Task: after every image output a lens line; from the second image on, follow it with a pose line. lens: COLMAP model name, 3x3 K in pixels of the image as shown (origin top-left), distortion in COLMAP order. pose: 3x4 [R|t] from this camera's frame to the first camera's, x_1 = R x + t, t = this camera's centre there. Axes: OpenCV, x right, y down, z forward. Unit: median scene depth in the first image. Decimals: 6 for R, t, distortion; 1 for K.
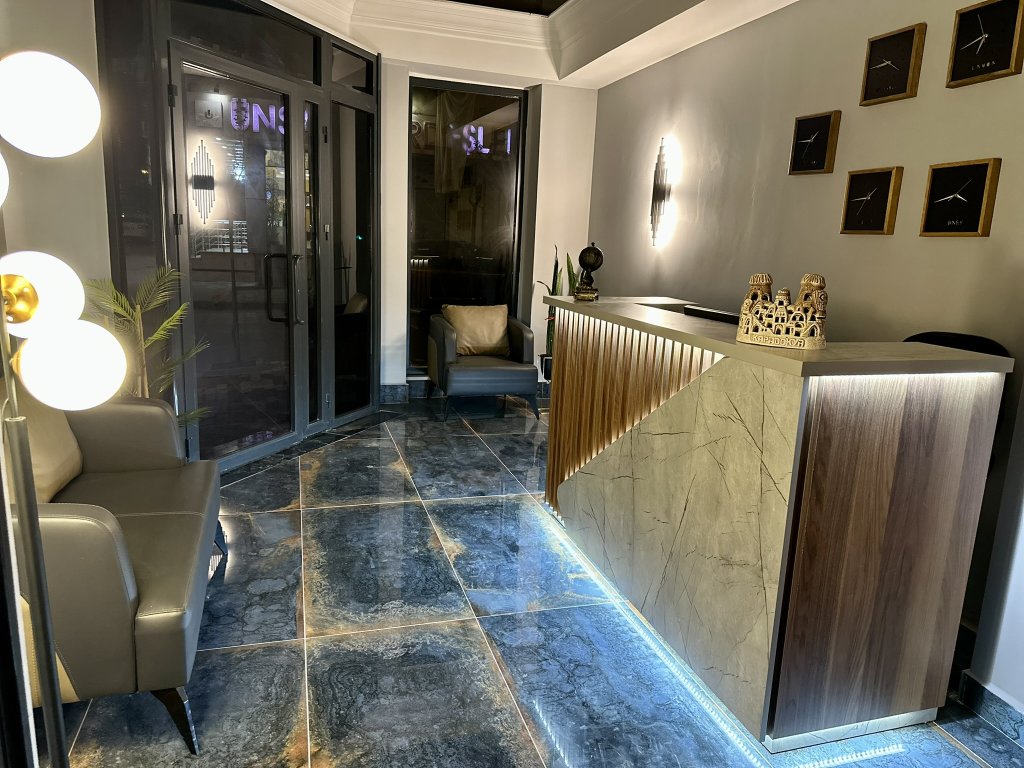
lens RADIAL K [[711.5, 0, 512.0], [0, 711.5, 384.0], [0, 0, 1]] dist [0.034819, -0.000914]
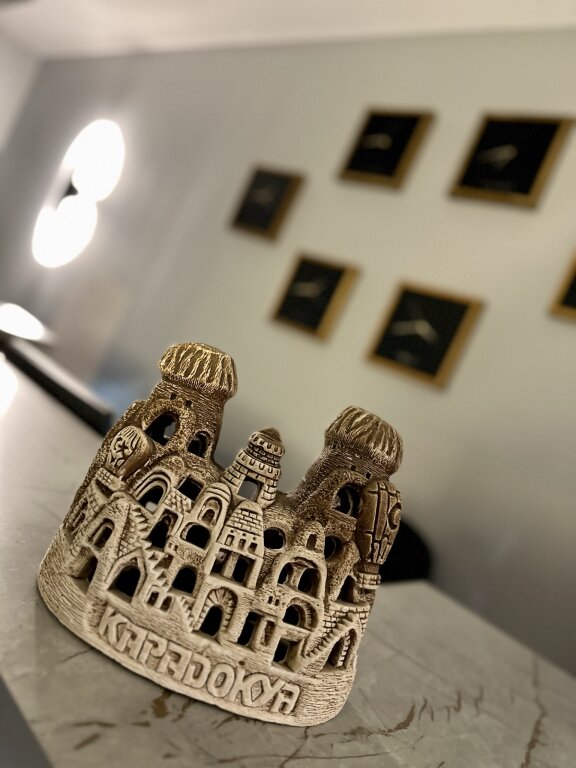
lens RADIAL K [[533.6, 0, 288.0], [0, 533.6, 384.0], [0, 0, 1]] dist [0.034819, -0.000914]
pose [[0.760413, 0.297195, 0.577449, 0.263998], [-0.279086, 0.952400, -0.122658, -0.128224], [-0.586416, -0.067888, 0.807160, 0.838069]]
